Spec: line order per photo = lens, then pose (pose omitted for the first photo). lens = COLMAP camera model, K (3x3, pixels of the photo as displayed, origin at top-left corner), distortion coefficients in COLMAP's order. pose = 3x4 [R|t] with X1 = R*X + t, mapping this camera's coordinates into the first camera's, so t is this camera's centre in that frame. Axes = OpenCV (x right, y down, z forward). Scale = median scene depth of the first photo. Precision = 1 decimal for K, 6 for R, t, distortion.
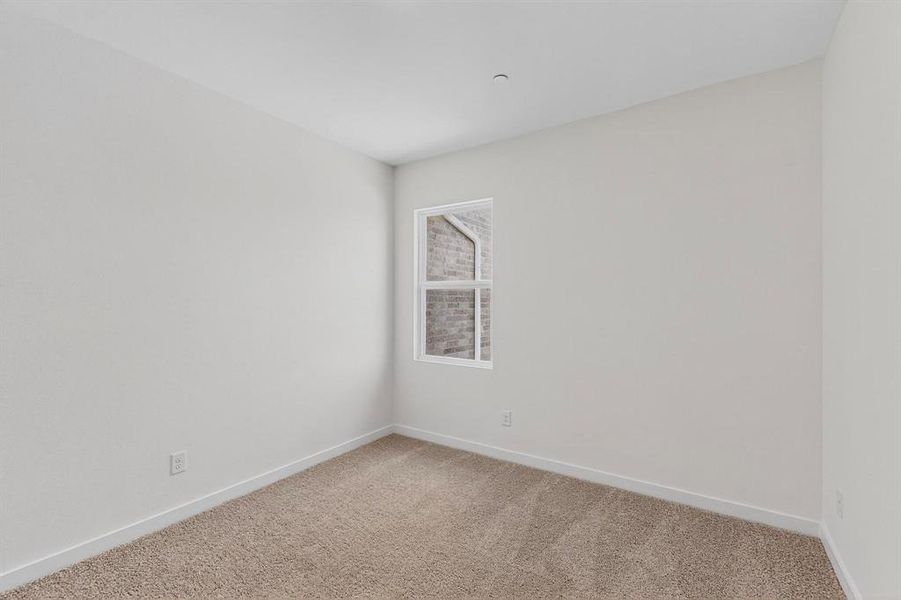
lens RADIAL K [[390.7, 0, 449.2], [0, 390.7, 300.5], [0, 0, 1]] dist [-0.001427, -0.000264]
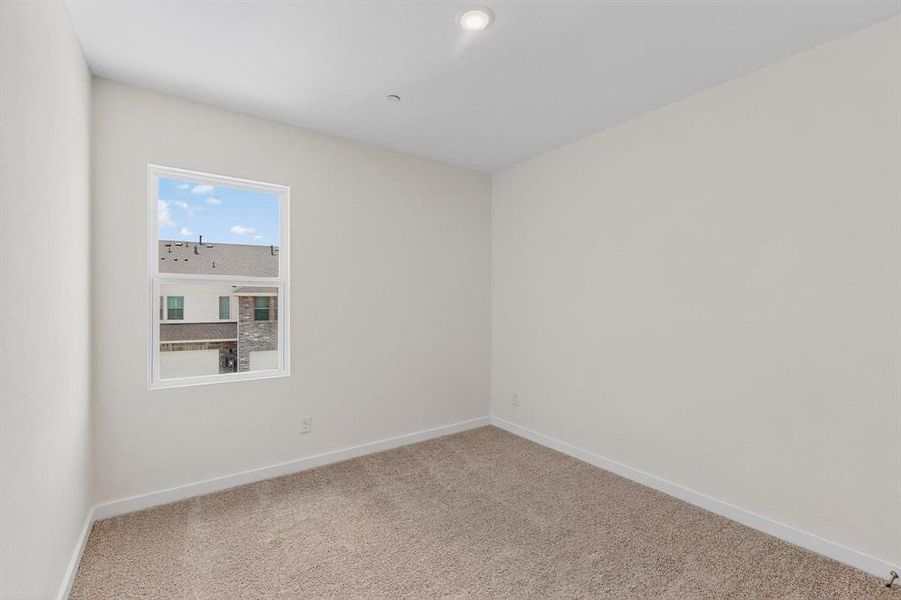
lens RADIAL K [[390.7, 0, 449.2], [0, 390.7, 300.5], [0, 0, 1]] dist [-0.001427, -0.000264]
pose [[0.347312, -0.003084, 0.937745, -0.784285], [-0.012828, 0.999885, 0.008039, -0.018027], [-0.937662, -0.014821, 0.347232, 0.434213]]
